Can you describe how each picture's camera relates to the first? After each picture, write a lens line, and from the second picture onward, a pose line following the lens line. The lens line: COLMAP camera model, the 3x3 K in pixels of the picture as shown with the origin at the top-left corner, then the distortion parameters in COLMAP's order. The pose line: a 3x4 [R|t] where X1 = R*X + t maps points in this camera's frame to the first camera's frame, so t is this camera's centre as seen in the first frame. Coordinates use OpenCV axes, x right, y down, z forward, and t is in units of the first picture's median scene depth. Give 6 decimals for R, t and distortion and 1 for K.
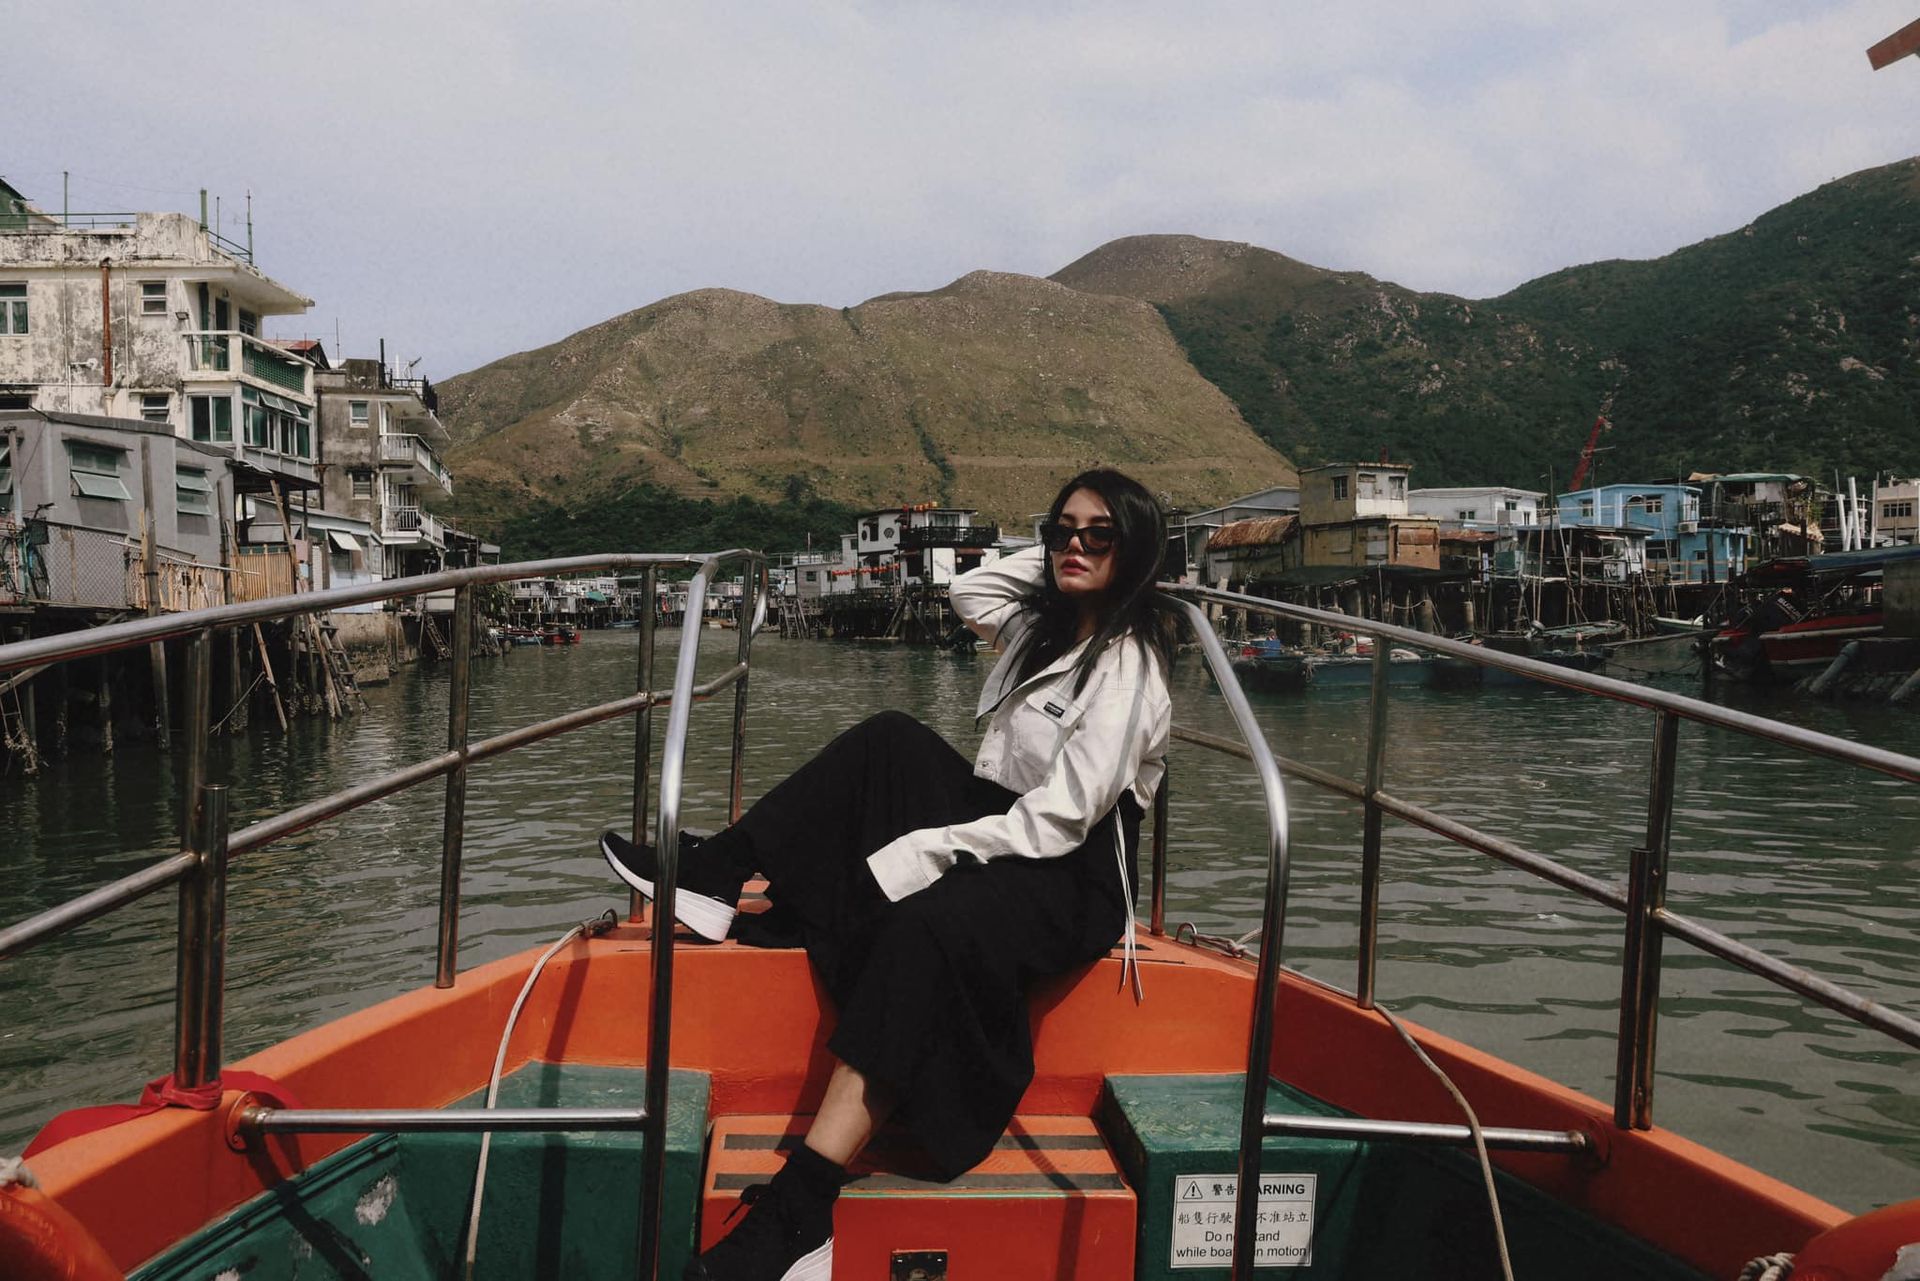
lens RADIAL K [[4018.1, 0, 963.2], [0, 4018.1, 644.4], [0, 0, 1]] dist [0.013390, 0.000000]
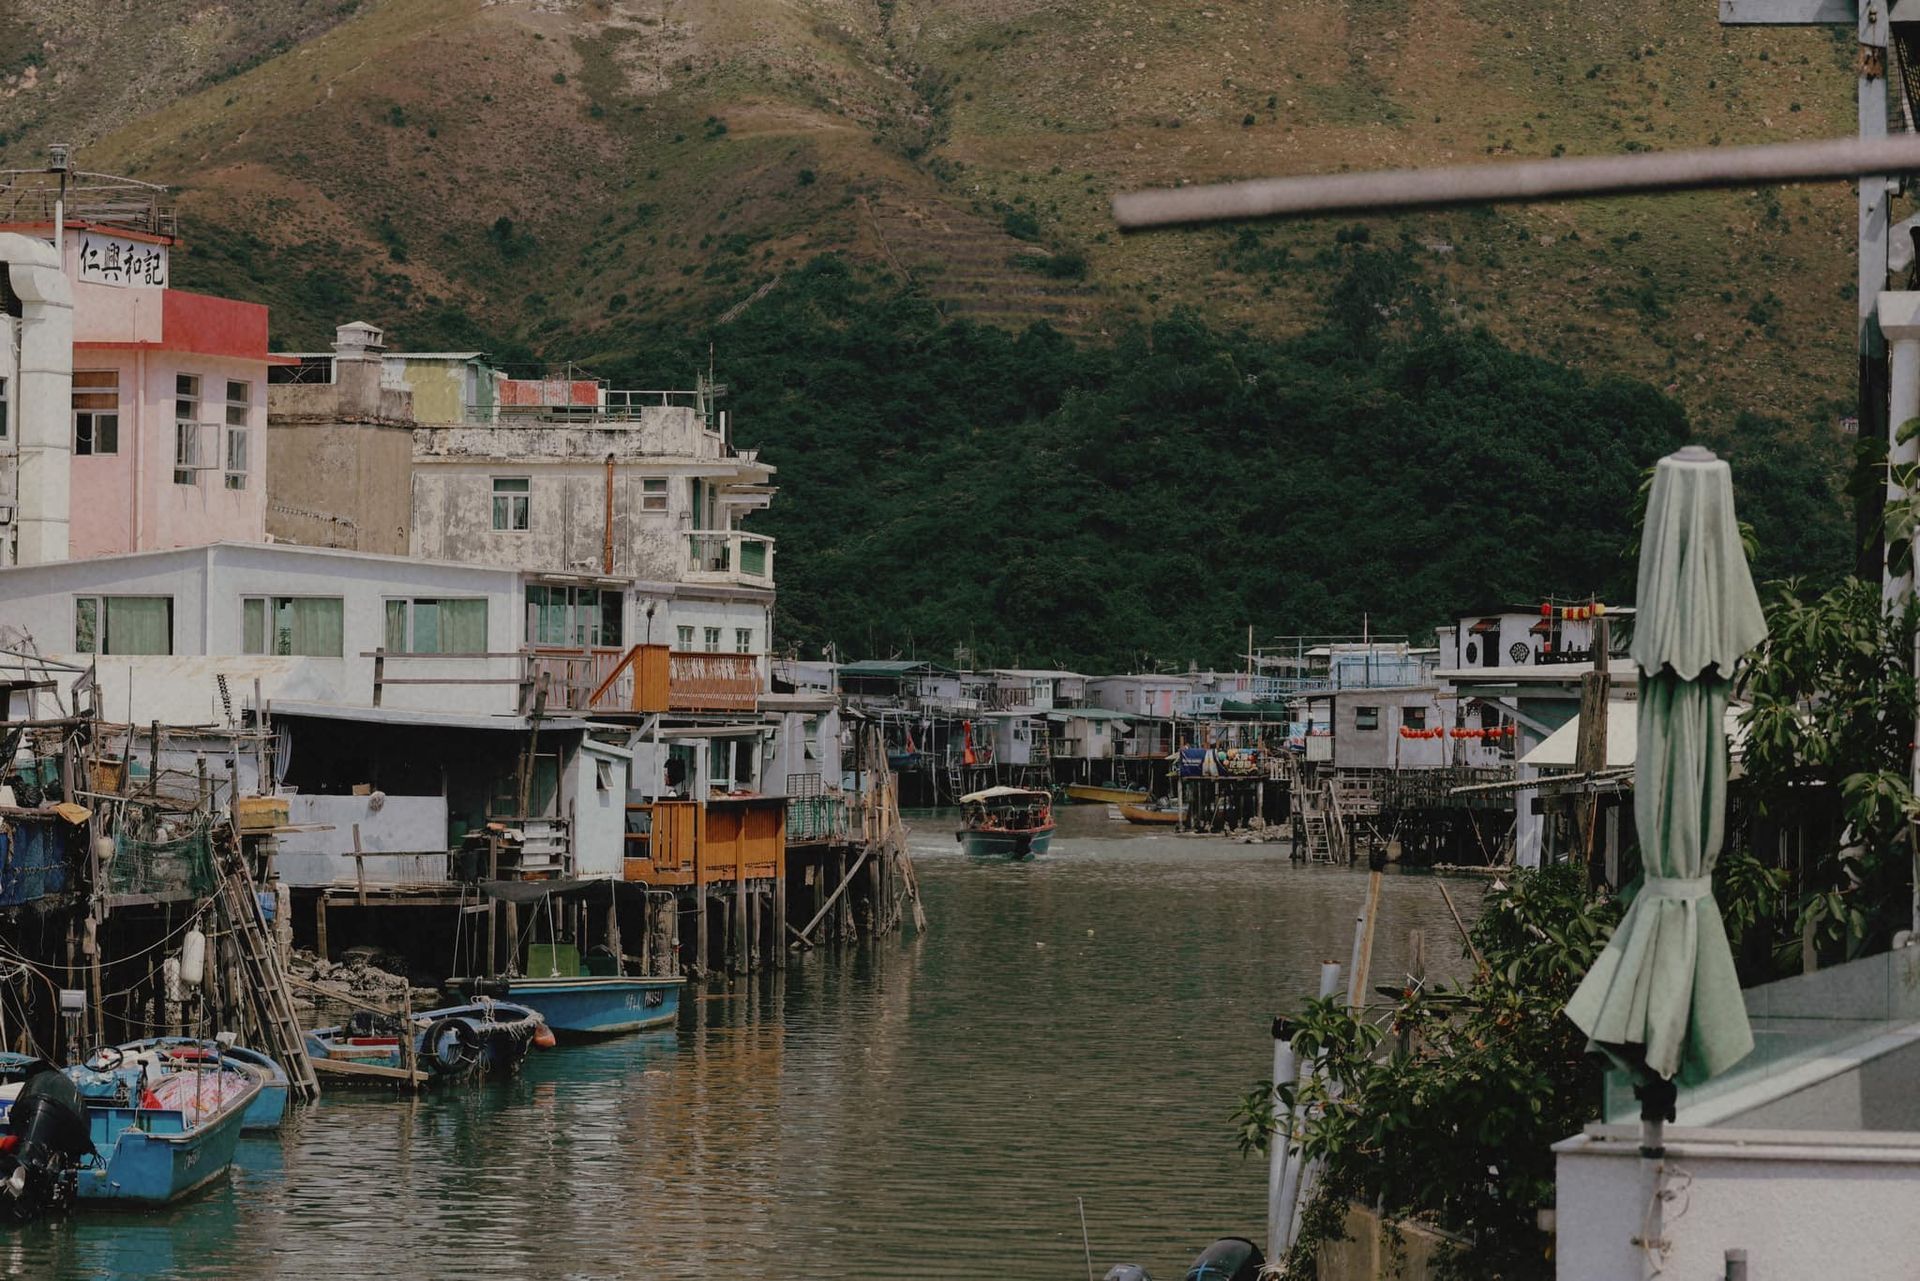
lens RADIAL K [[4018.1, 0, 971.1], [0, 4018.1, 644.1], [0, 0, 1]] dist [0.013390, 0.000000]
pose [[0.991514, 0.028971, -0.126730, -0.022956], [-0.036198, 0.997824, -0.055102, 0.000772], [0.124858, 0.059222, 0.990406, 0.506464]]
